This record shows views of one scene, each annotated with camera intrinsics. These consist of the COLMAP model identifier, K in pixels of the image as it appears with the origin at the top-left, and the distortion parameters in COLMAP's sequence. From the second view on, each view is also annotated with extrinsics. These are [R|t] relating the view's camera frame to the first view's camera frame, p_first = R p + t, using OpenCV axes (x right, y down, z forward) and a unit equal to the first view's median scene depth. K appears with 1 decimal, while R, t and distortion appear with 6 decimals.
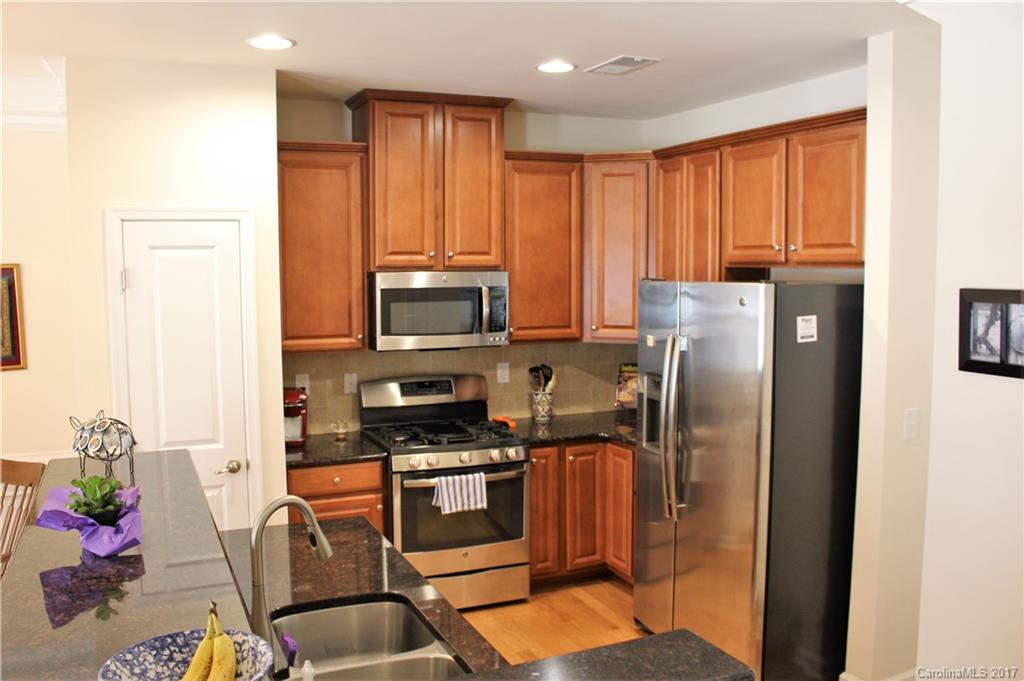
lens RADIAL K [[863.2, 0, 516.8], [0, 863.2, 332.8], [0, 0, 1]] dist [-0.161527, 0.136719]
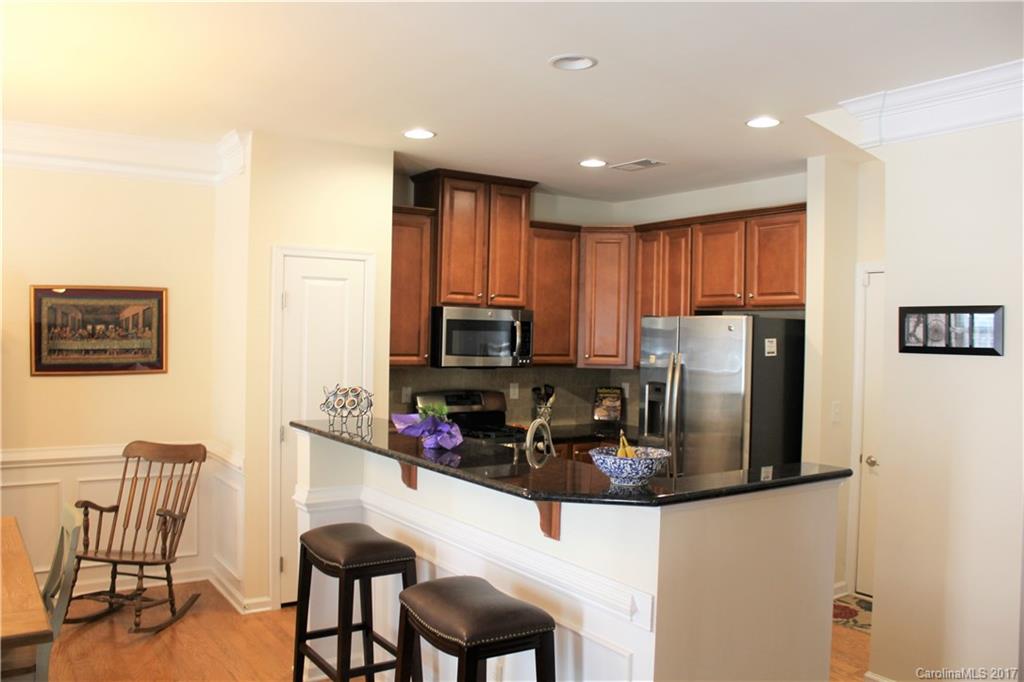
lens RADIAL K [[863.2, 0, 486.0], [0, 863.2, 339.5], [0, 0, 1]] dist [-0.161527, 0.136719]
pose [[0.985021, 0.024758, 0.170647, -0.323278], [-0.011201, 0.996736, -0.079955, 0.084649], [-0.172069, 0.076846, 0.982083, -0.305213]]
